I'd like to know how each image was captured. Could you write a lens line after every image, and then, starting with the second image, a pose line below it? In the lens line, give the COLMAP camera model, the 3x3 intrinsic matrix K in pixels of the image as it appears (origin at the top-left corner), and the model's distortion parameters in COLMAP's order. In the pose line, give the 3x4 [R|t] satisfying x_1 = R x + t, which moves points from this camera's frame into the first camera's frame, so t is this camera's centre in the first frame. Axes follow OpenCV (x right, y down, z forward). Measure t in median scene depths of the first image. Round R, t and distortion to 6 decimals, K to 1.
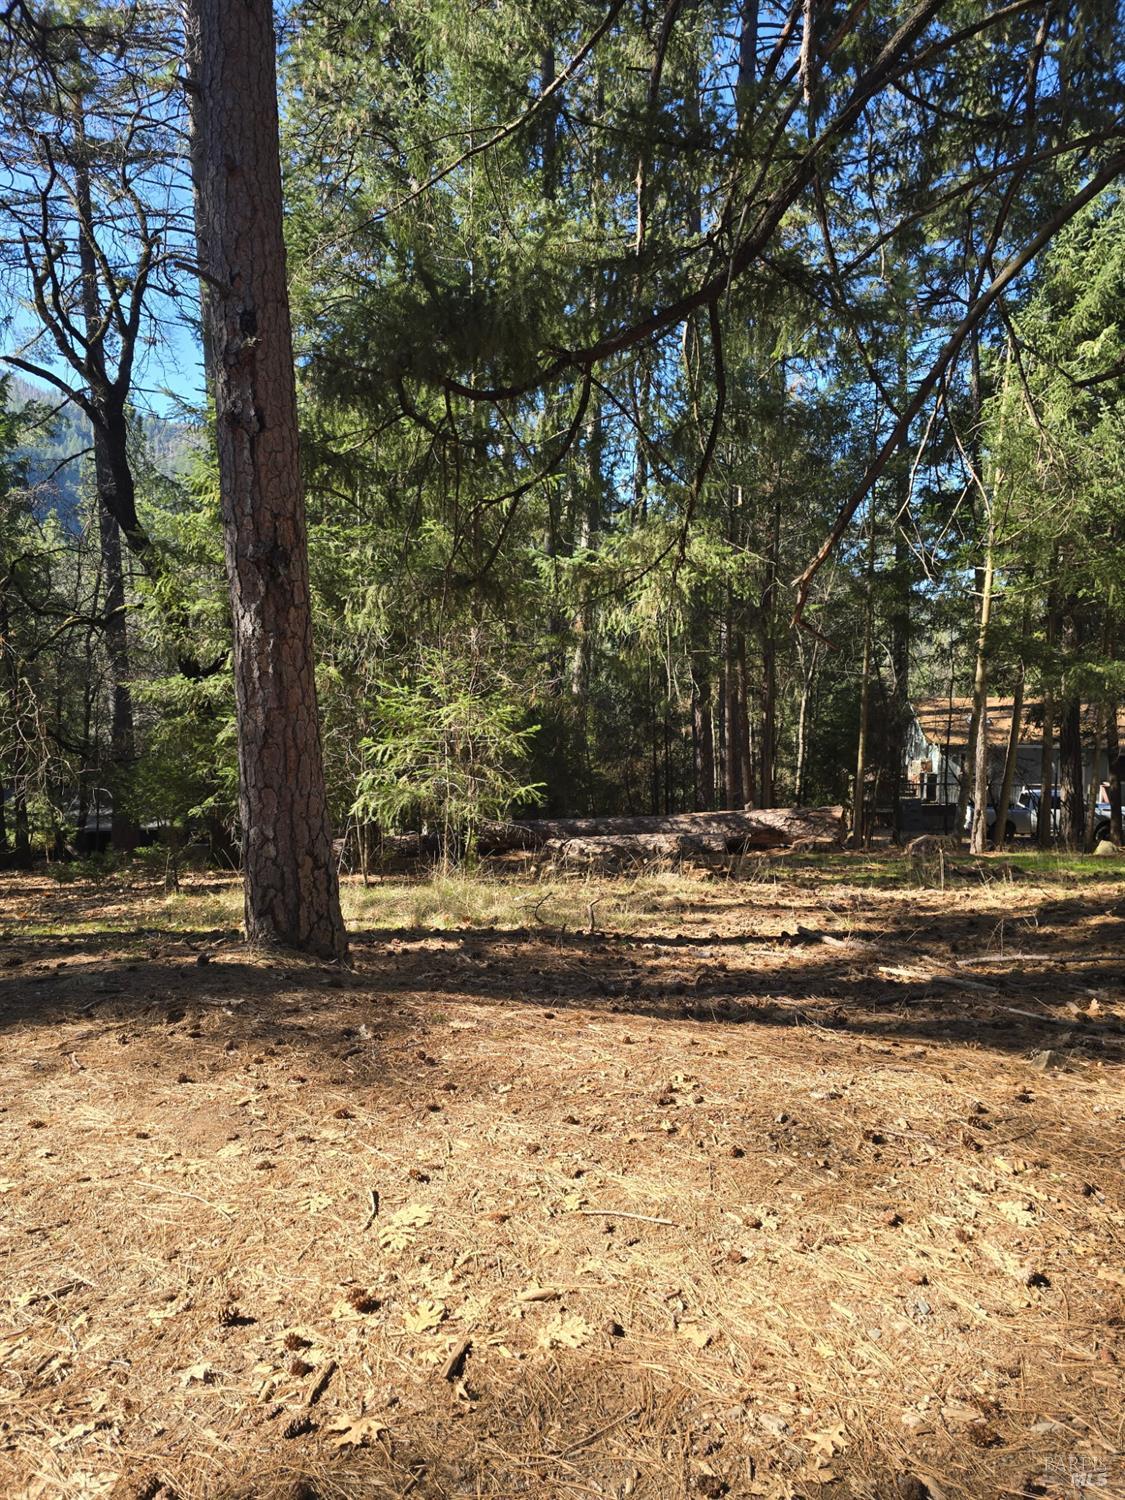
lens RADIAL K [[988.4, 0, 573.6], [0, 988.4, 765.1], [0, 0, 1]] dist [0.102028, -0.106450]
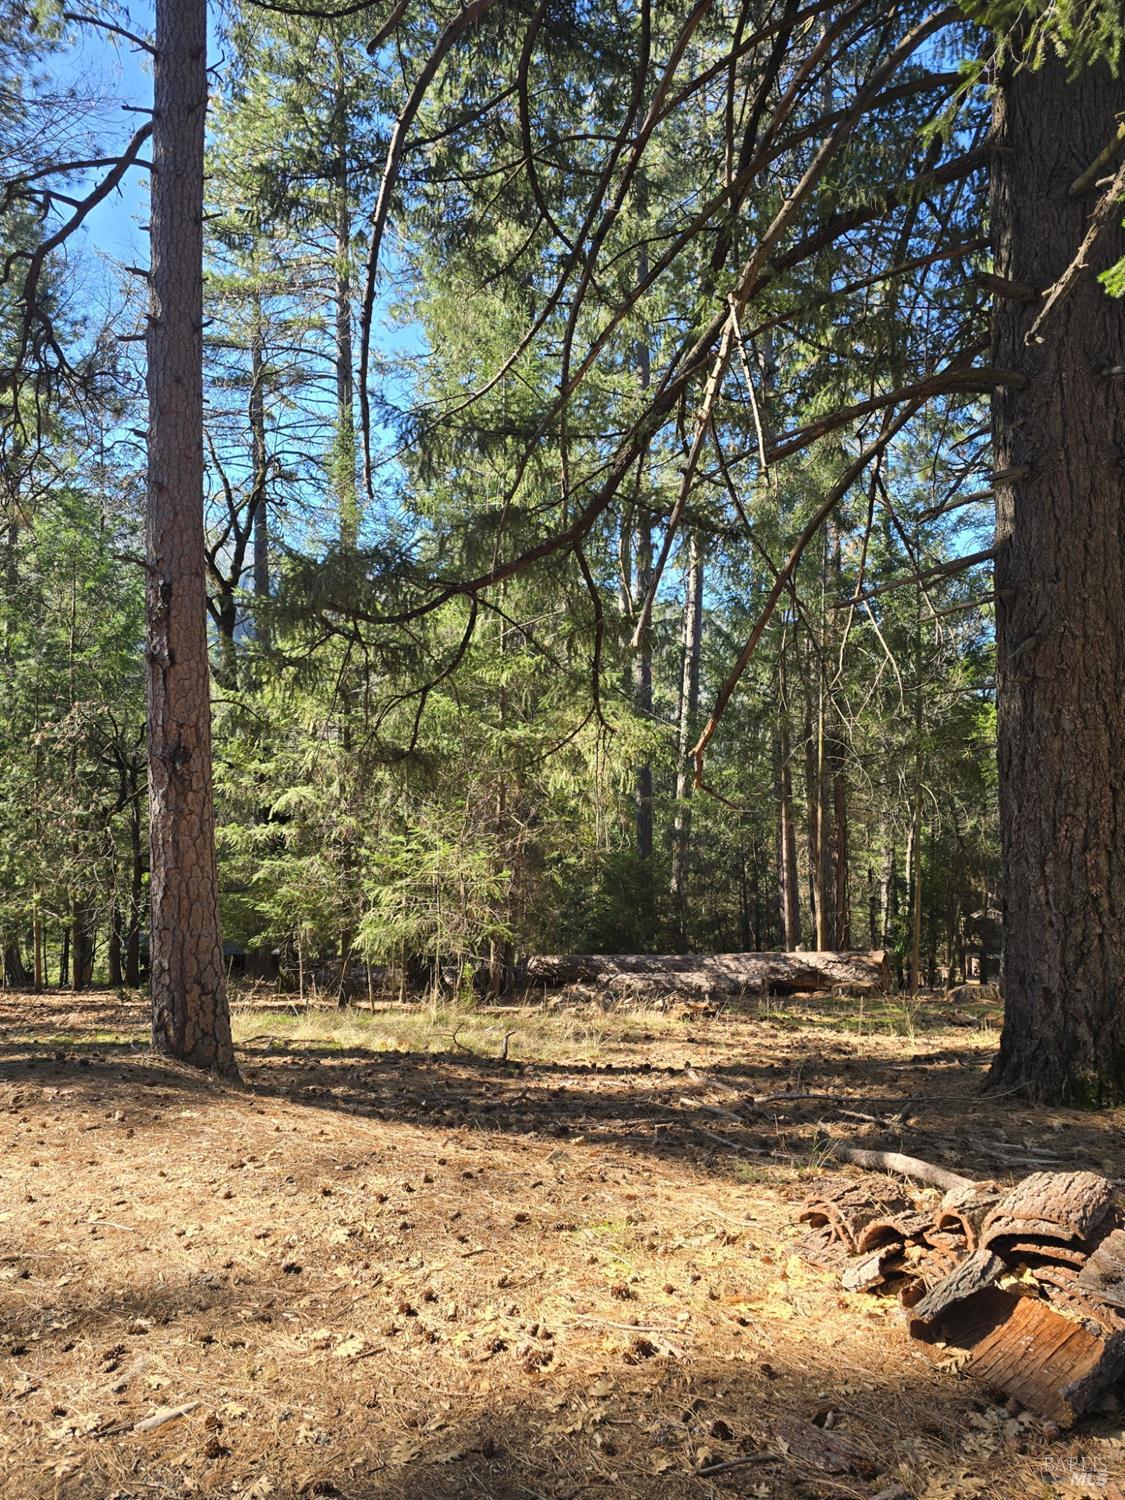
lens RADIAL K [[988.4, 0, 573.6], [0, 988.4, 765.1], [0, 0, 1]] dist [0.102028, -0.106450]
pose [[0.986155, -0.001774, -0.165819, 0.157611], [-0.019736, 0.991581, -0.127978, -0.011578], [0.164650, 0.129478, 0.977817, -0.080623]]
